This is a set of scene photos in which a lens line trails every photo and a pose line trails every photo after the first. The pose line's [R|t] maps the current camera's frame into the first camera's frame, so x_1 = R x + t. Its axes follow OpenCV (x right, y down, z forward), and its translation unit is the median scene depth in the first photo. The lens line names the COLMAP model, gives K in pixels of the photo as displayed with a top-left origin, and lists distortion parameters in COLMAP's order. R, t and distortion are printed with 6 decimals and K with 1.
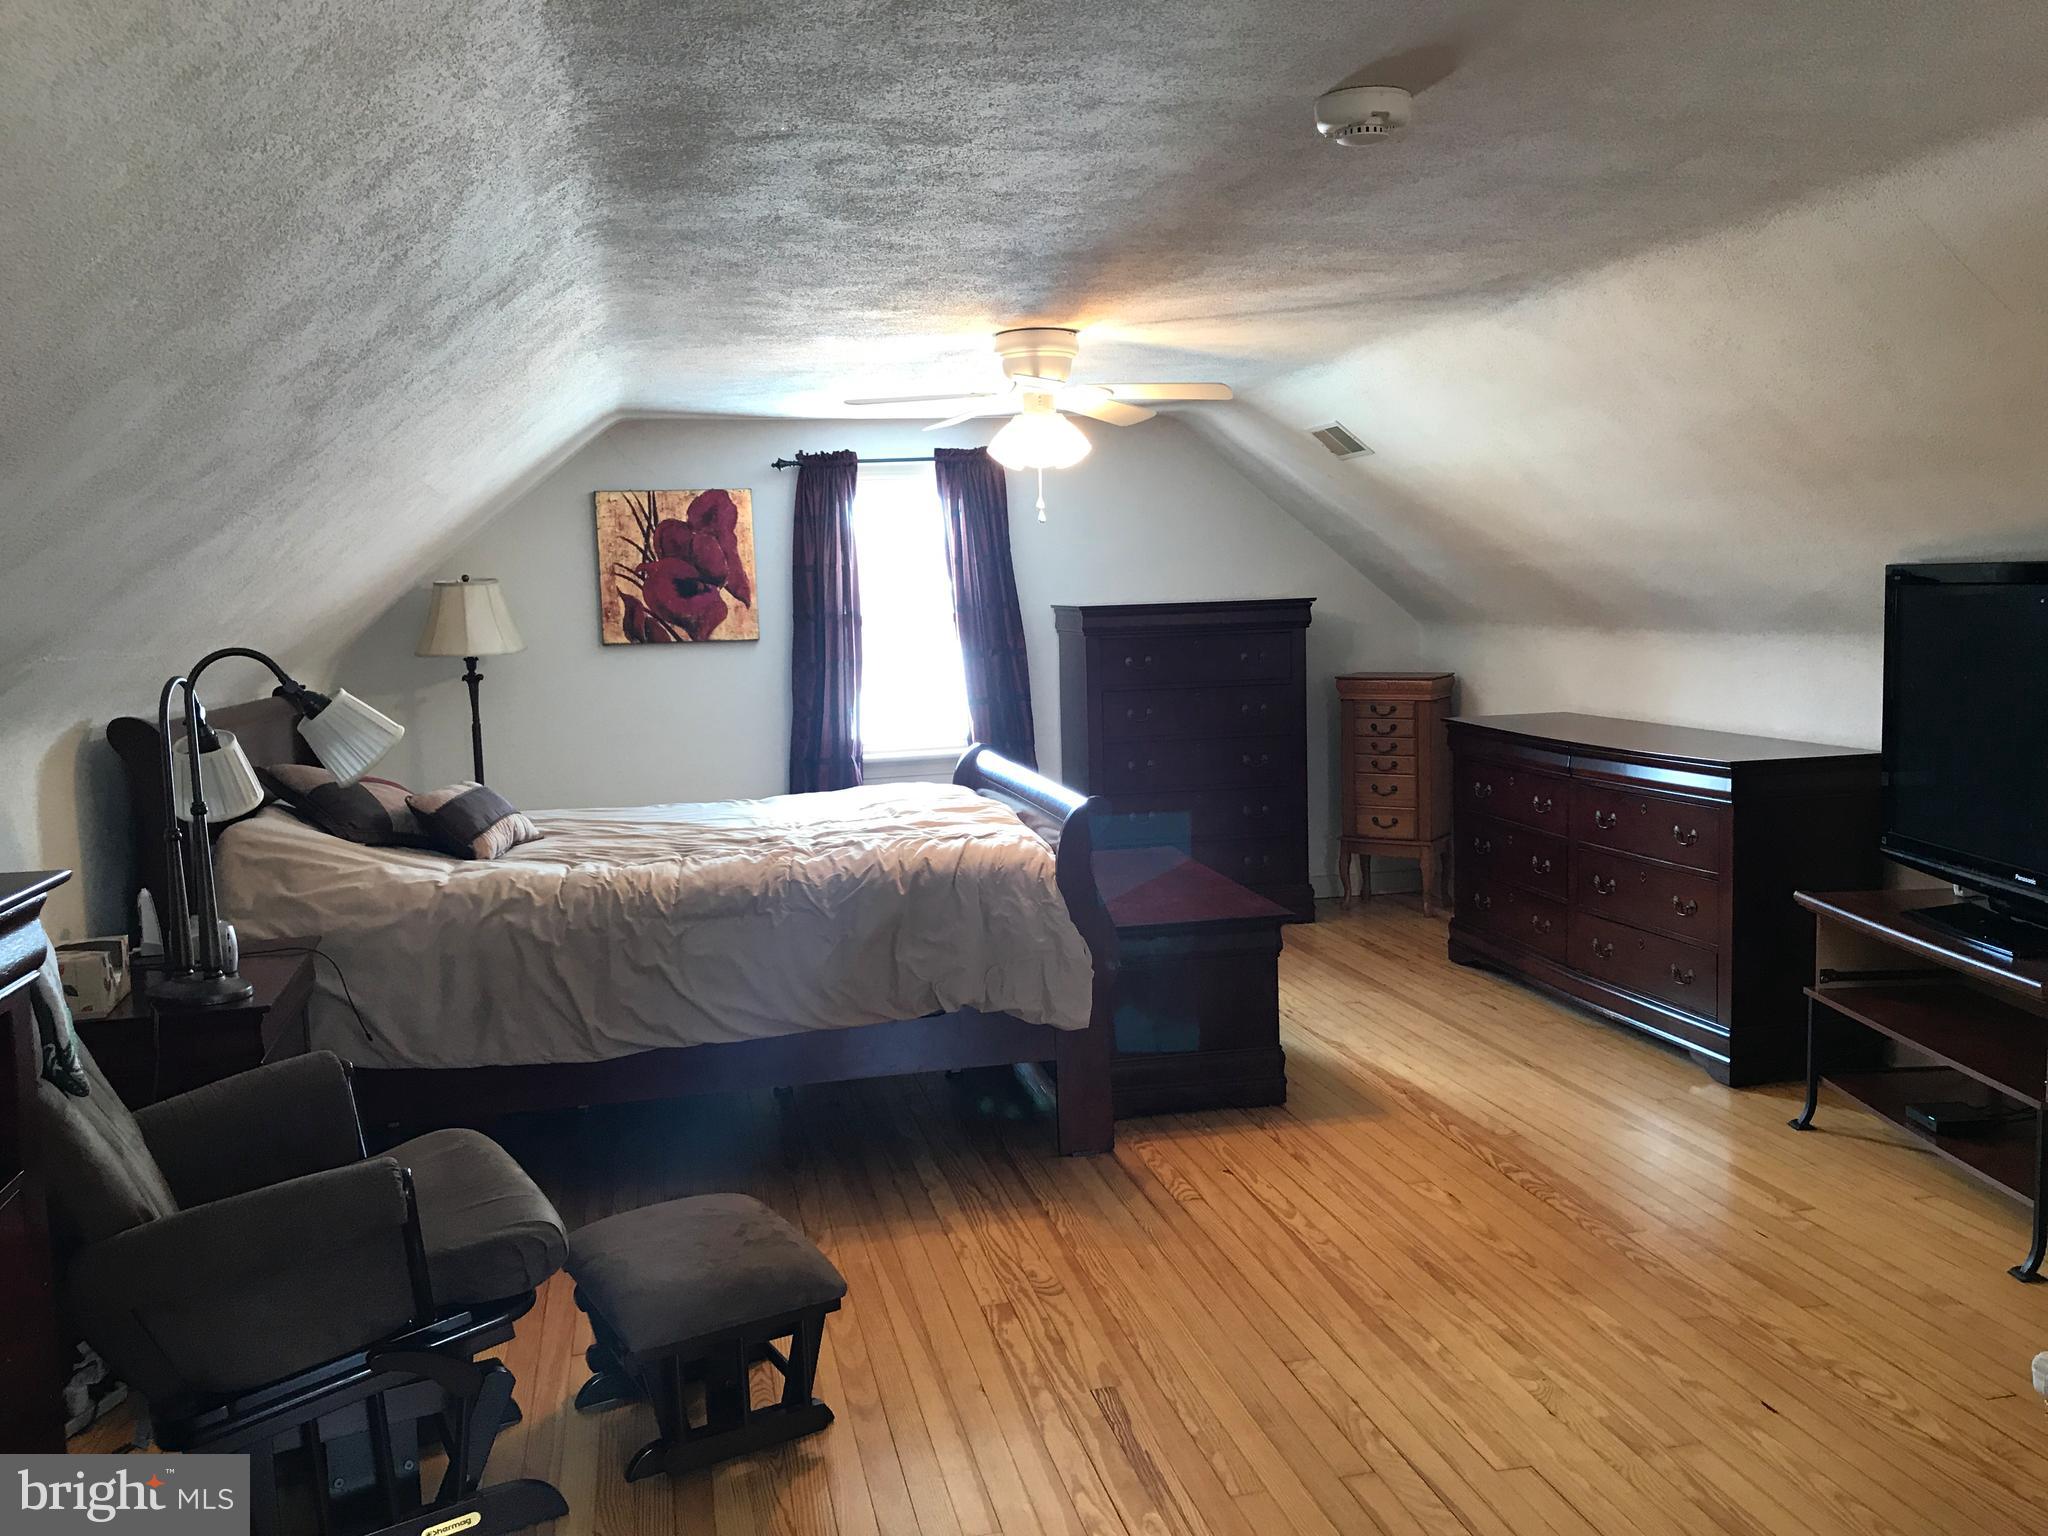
lens RADIAL K [[1675.7, 0, 1033.3], [0, 1675.7, 760.3], [0, 0, 1]] dist [0.048460, -0.053600]
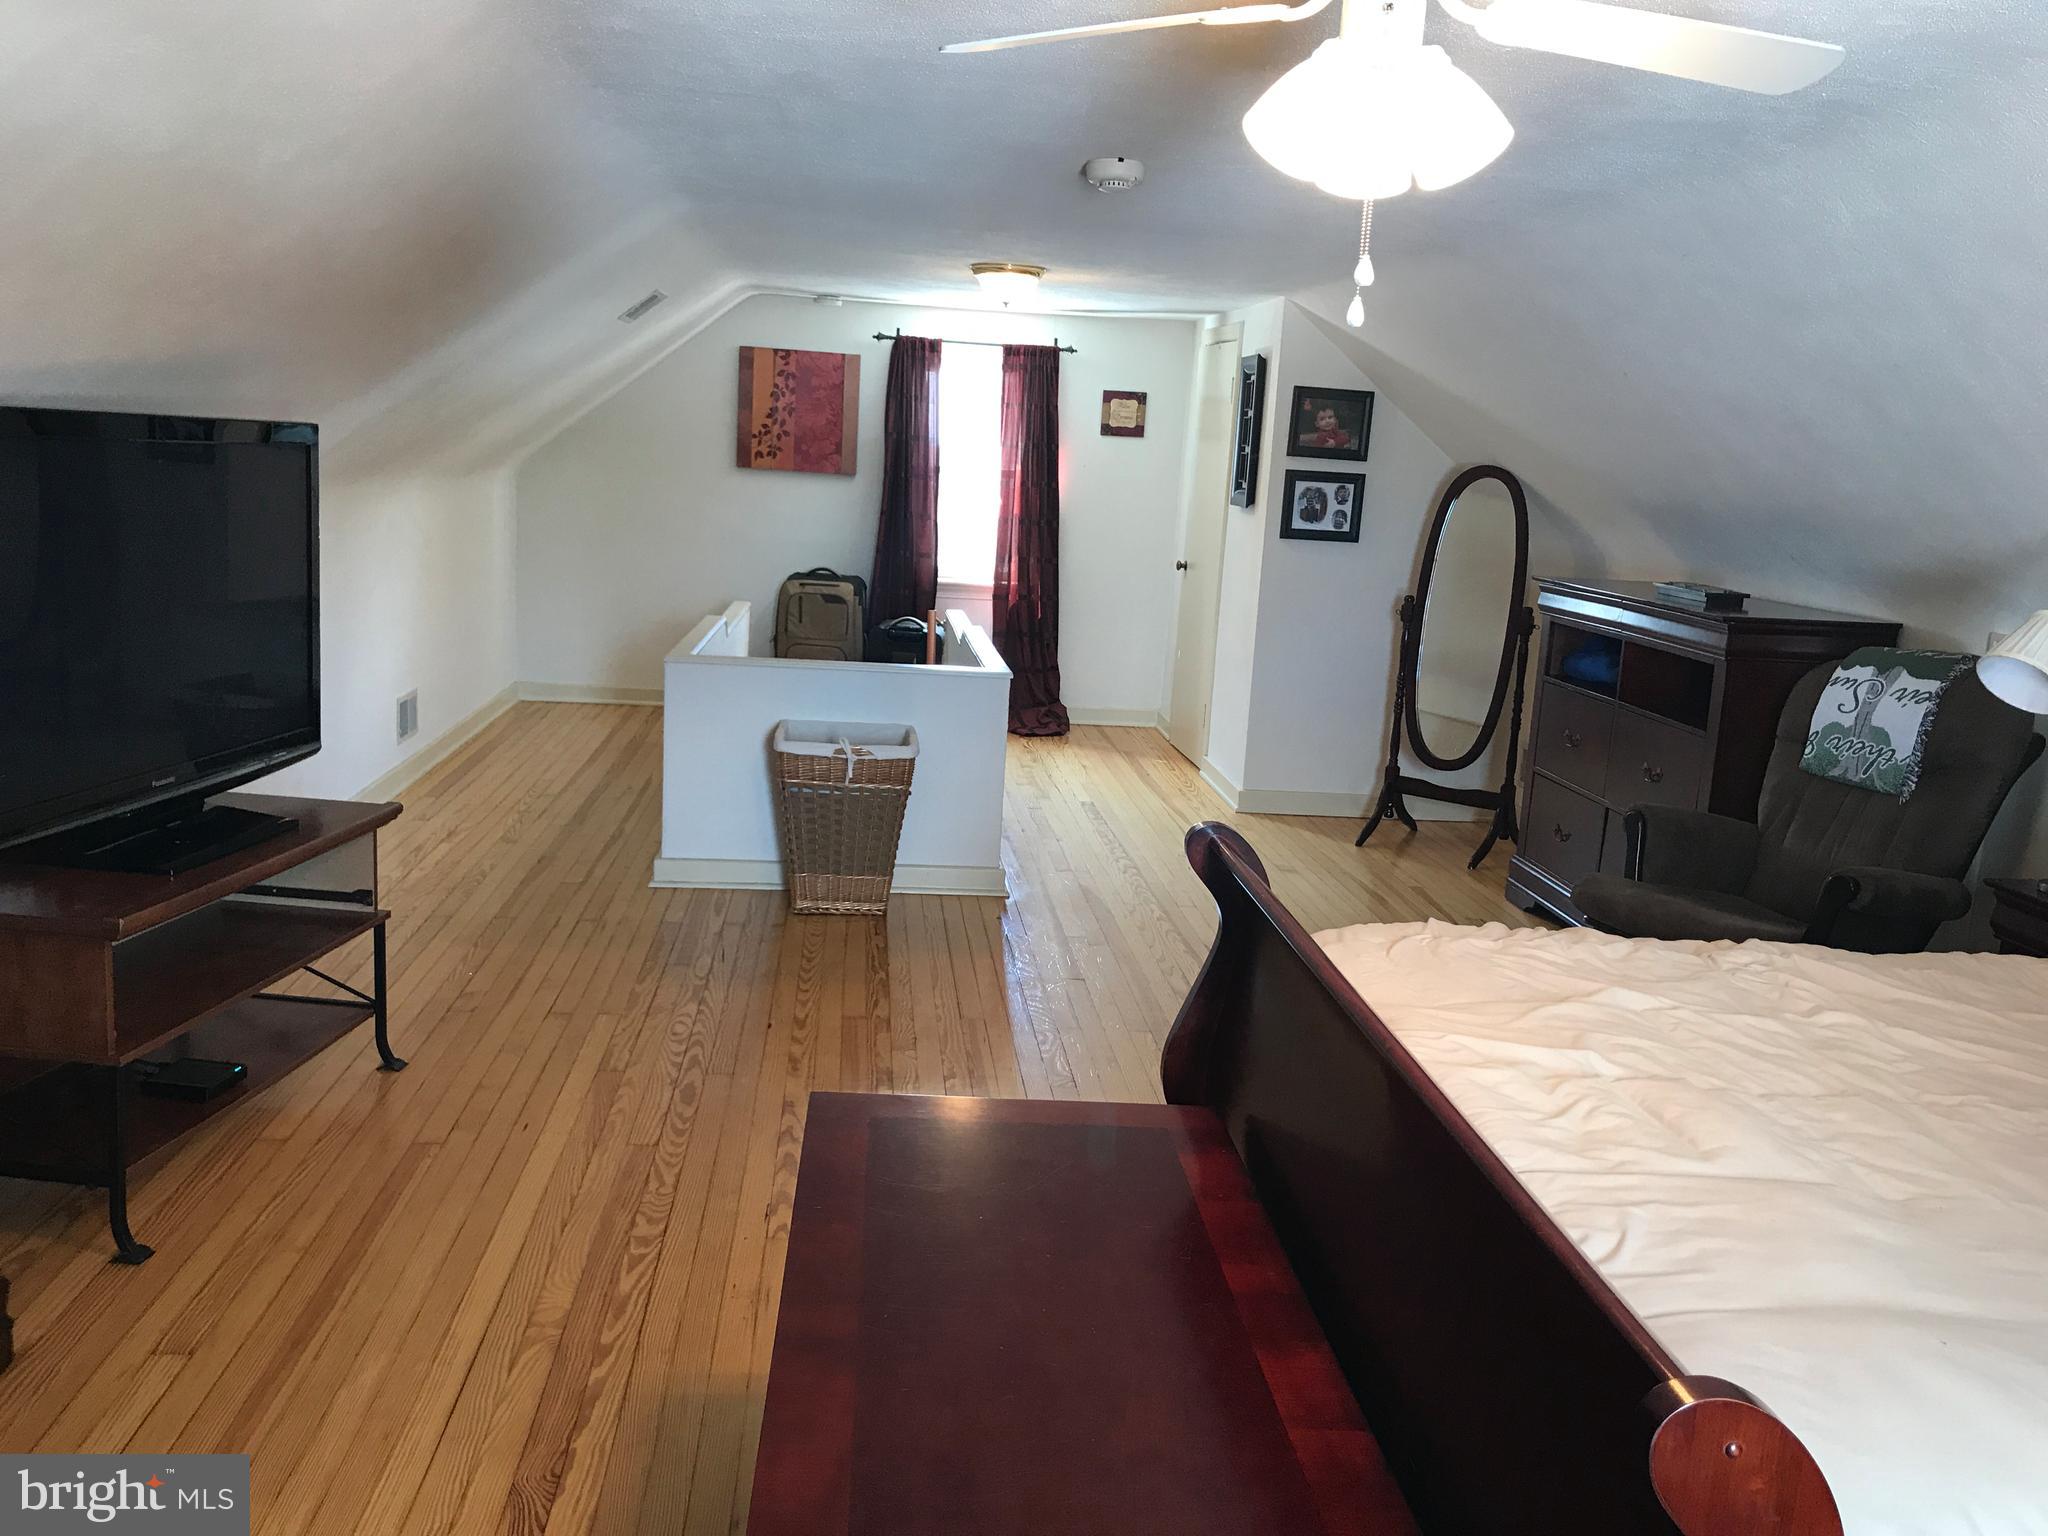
lens RADIAL K [[1675.7, 0, 1027.5], [0, 1675.7, 762.7], [0, 0, 1]] dist [0.048460, -0.053600]
pose [[-0.991182, -0.051317, 0.122169, 0.031202], [-0.016188, 0.961954, 0.272730, -0.165548], [-0.131516, 0.268348, -0.954302, 1.584144]]
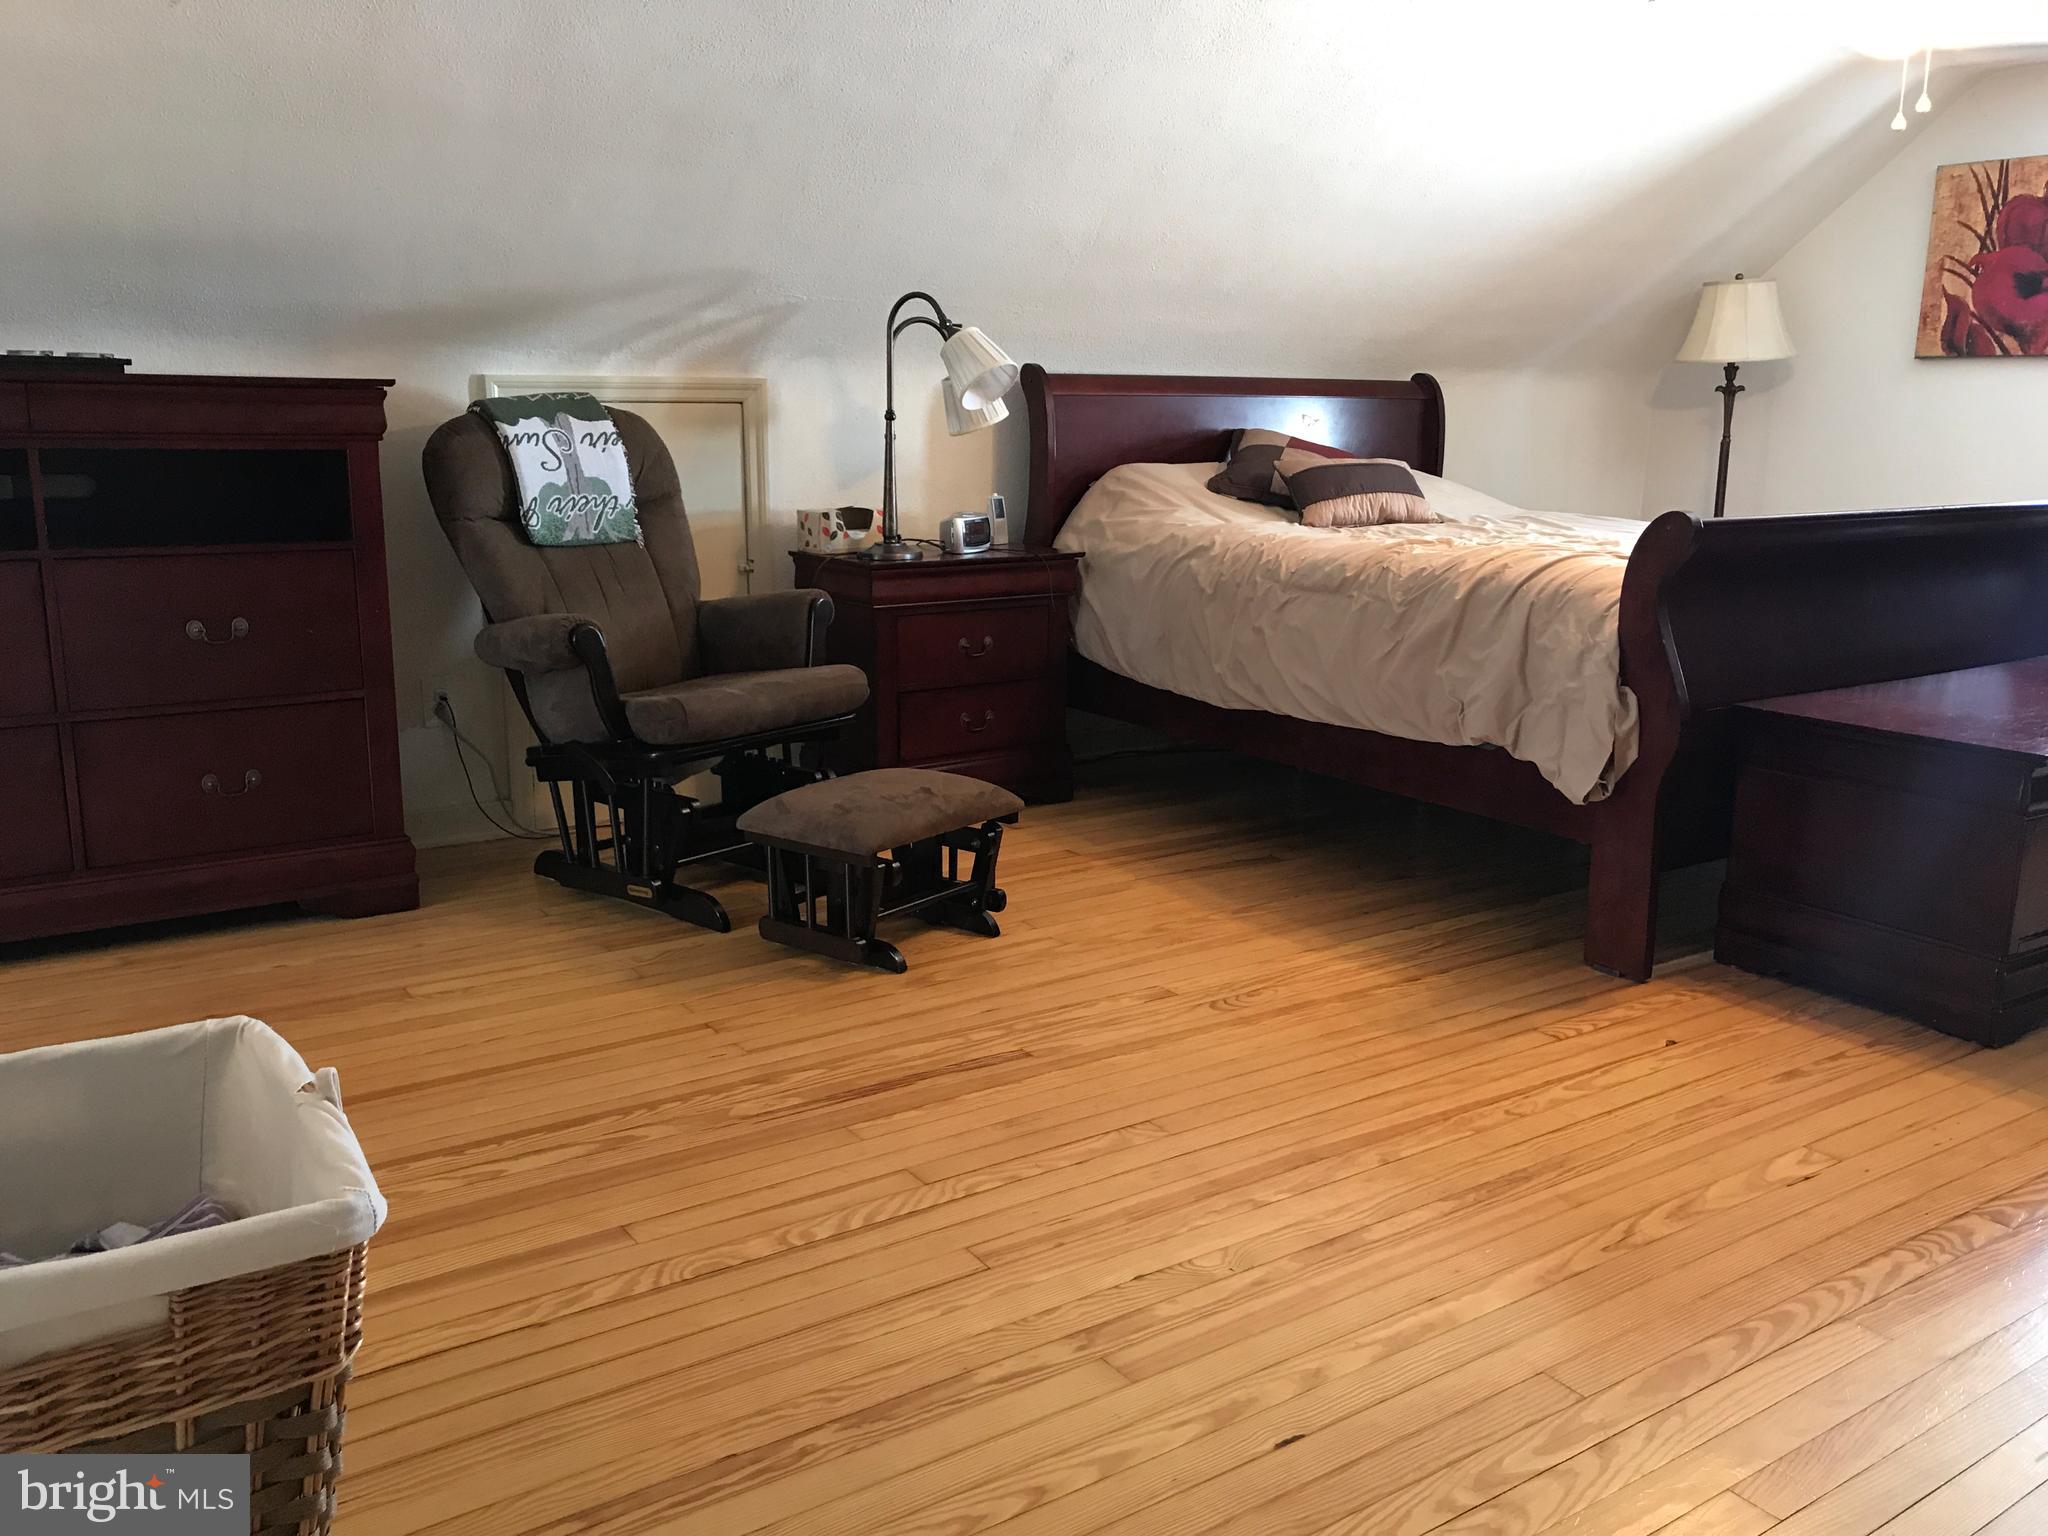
lens RADIAL K [[1675.7, 0, 1028.9], [0, 1675.7, 766.2], [0, 0, 1]] dist [0.048460, -0.053600]
pose [[0.364119, 0.229782, -0.902562, 0.627010], [-0.113117, 0.972824, 0.202035, 0.013398], [0.924458, 0.028530, 0.380216, 0.454289]]
